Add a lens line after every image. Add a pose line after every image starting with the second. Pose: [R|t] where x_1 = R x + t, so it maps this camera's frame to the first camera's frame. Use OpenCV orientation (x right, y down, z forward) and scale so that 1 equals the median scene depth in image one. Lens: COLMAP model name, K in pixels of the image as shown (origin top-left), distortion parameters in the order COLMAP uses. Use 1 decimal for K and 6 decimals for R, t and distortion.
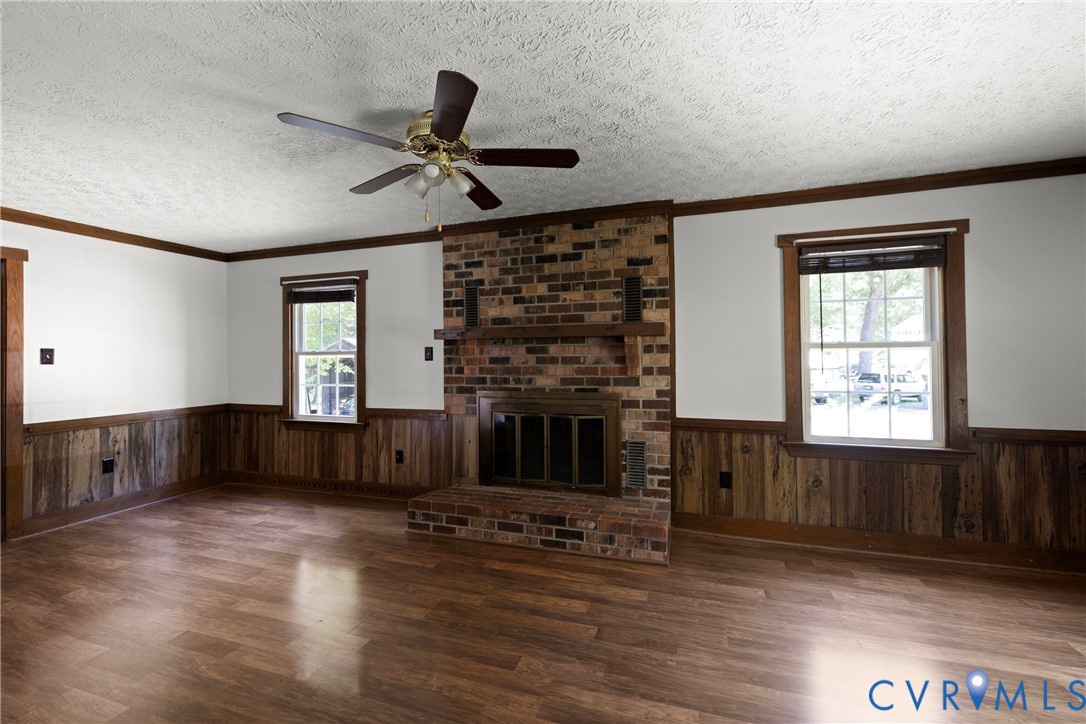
lens RADIAL K [[450.4, 0, 547.7], [0, 450.4, 355.5], [0, 0, 1]] dist [-0.002623, 0.000006]
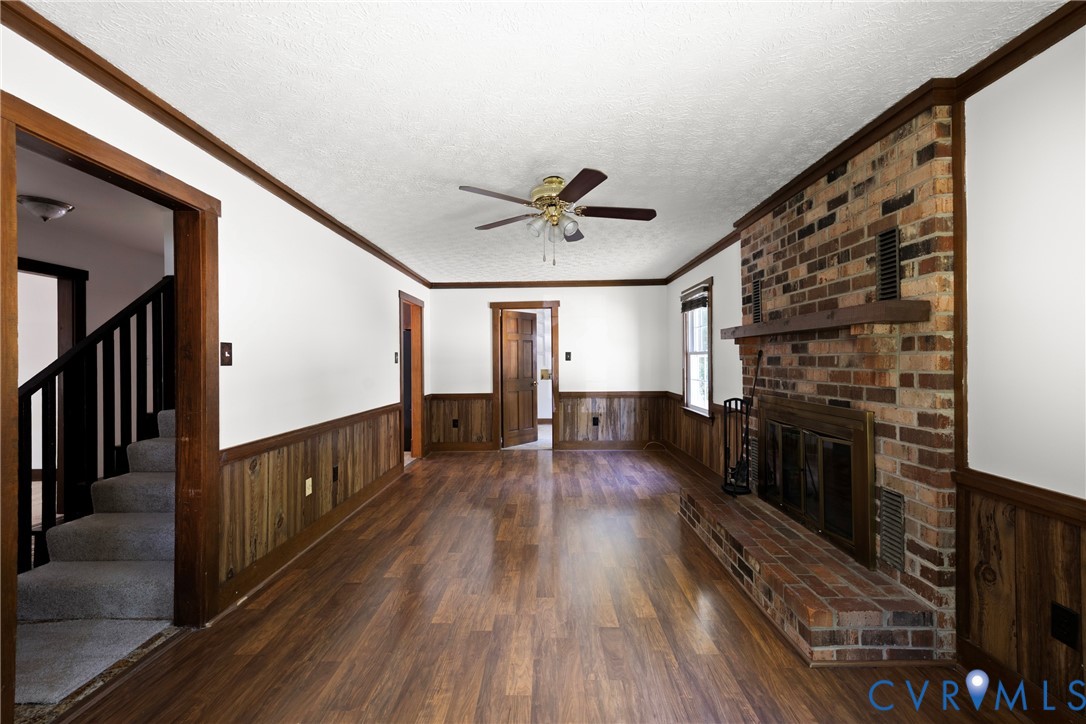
lens RADIAL K [[454.2, 0, 544.0], [0, 454.2, 361.3], [0, 0, 1]] dist [0.000527, 0.000656]
pose [[0.302647, 0.010326, -0.953047, 0.635136], [0.006952, 0.999891, 0.013041, -0.002677], [0.953077, -0.010573, 0.302542, 0.335726]]
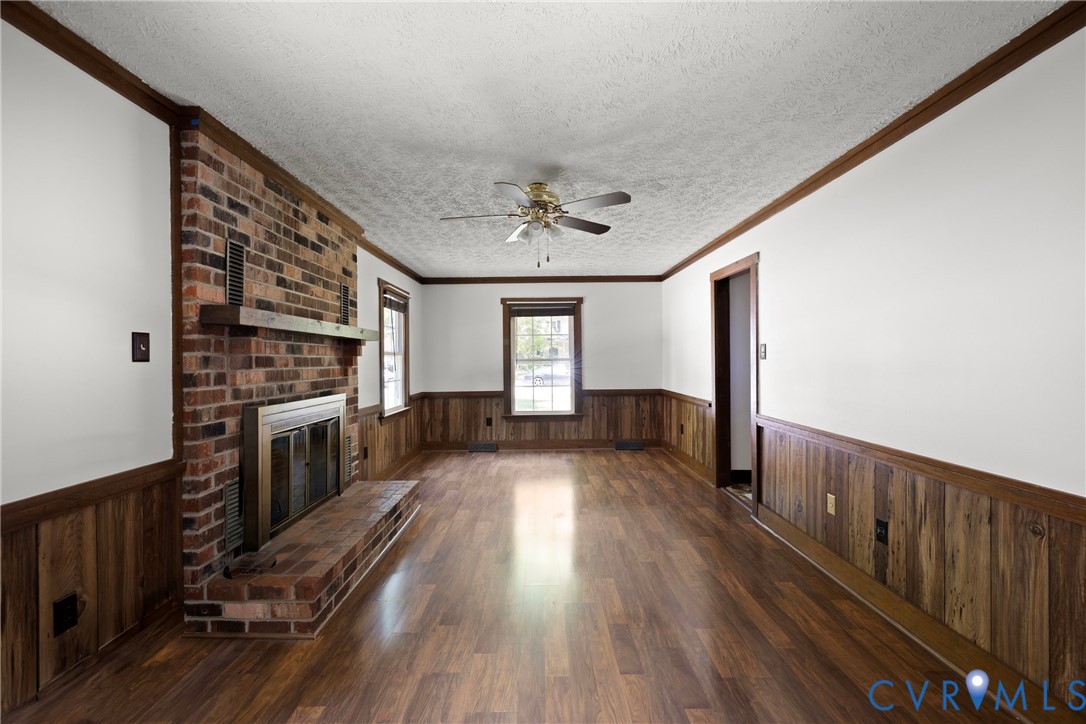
lens RADIAL K [[454.2, 0, 544.0], [0, 454.2, 361.3], [0, 0, 1]] dist [0.000527, 0.000656]
pose [[-0.318754, 0.008941, 0.947795, -0.972134], [0.005202, 0.999957, -0.007684, 0.018955], [-0.947823, 0.002481, -0.318787, 0.872414]]
